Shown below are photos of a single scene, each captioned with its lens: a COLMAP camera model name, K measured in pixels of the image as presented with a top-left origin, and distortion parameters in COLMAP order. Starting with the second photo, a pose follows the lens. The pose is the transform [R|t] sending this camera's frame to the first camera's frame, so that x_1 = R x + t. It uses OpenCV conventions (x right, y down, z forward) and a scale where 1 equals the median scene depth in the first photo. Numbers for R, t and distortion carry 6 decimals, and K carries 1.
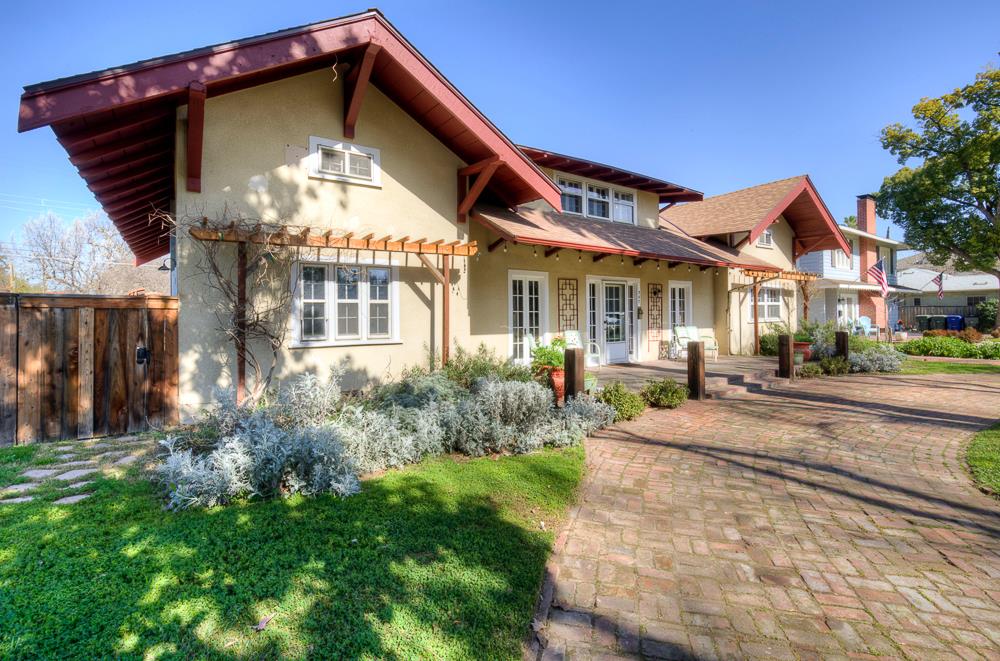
lens RADIAL K [[440.1, 0, 476.7], [0, 440.1, 334.0], [0, 0, 1]] dist [0.002368, 0.001161]
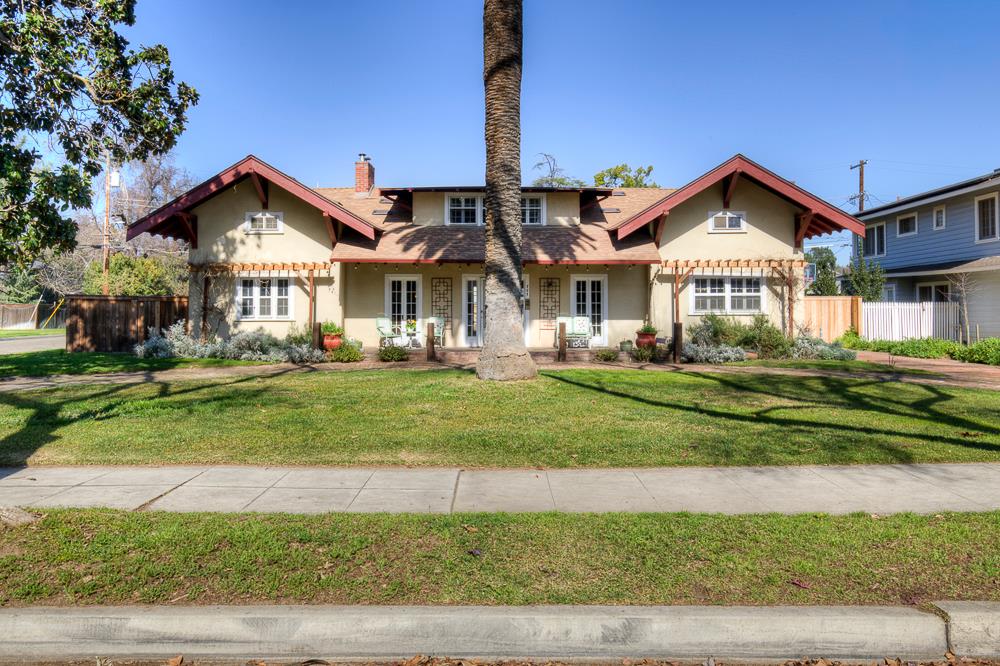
lens RADIAL K [[651.6, 0, 500.0], [0, 651.6, 333.0], [0, 0, 1]] dist [0.000480, 0.000327]
pose [[0.846177, 0.020437, -0.532510, 1.303047], [-0.027573, 0.999605, -0.005450, 0.041125], [0.532188, 0.019294, 0.846406, -0.509576]]
